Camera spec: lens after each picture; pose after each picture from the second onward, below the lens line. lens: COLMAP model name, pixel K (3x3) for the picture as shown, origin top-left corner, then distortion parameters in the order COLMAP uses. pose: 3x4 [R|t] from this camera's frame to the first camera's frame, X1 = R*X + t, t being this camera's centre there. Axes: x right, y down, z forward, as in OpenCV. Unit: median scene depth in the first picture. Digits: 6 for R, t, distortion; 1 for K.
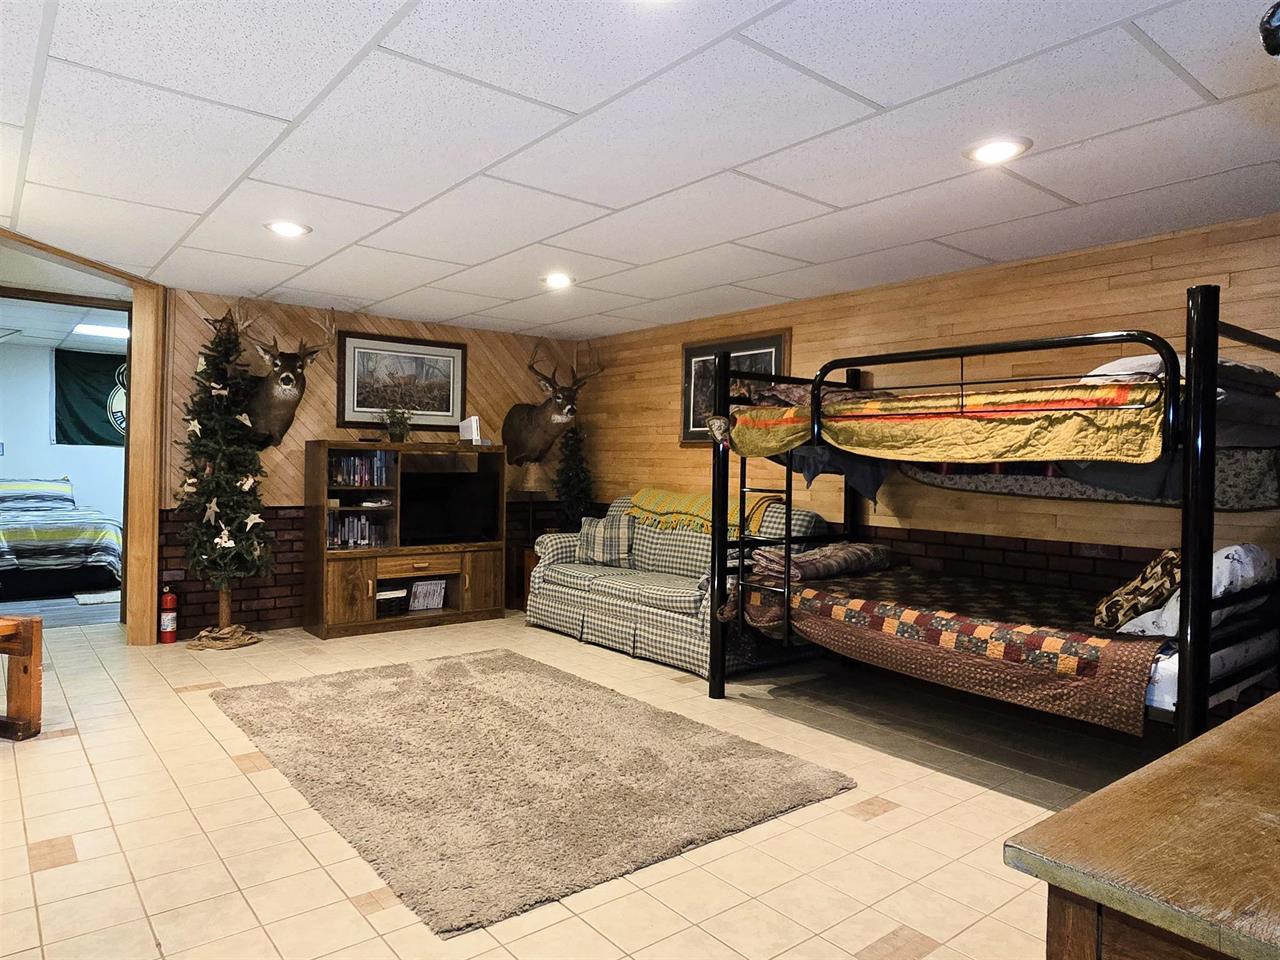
lens RADIAL K [[819.6, 0, 642.4], [0, 819.6, 475.2], [0, 0, 1]] dist [-0.001623, -0.000204]
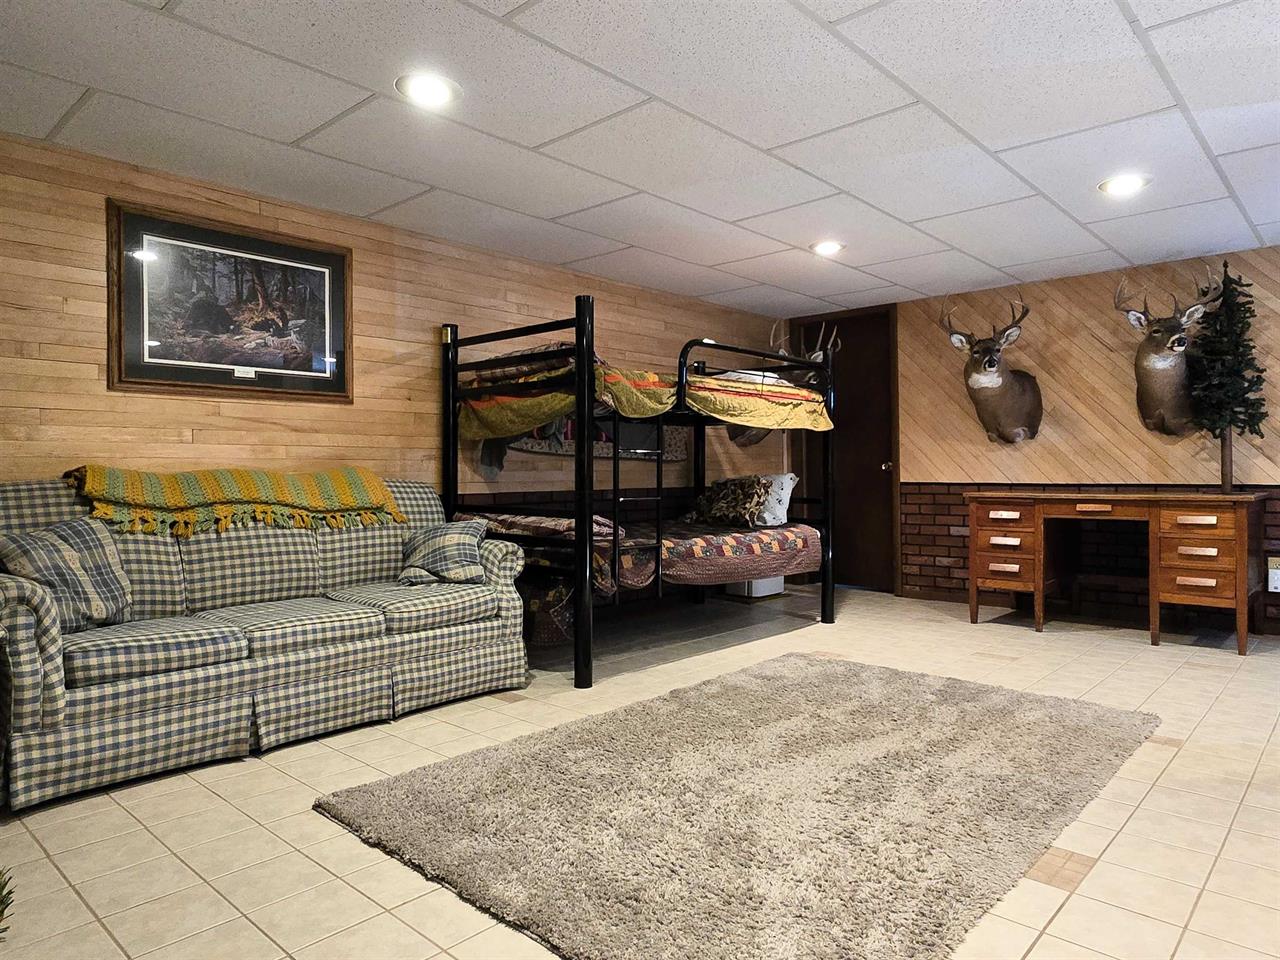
lens RADIAL K [[819.6, 0, 642.4], [0, 819.6, 475.2], [0, 0, 1]] dist [-0.001623, -0.000204]
pose [[-0.141937, -0.026640, 0.989517, -0.702499], [0.013733, 0.999489, 0.028878, 0.015843], [-0.989780, 0.017687, -0.141499, 0.941571]]
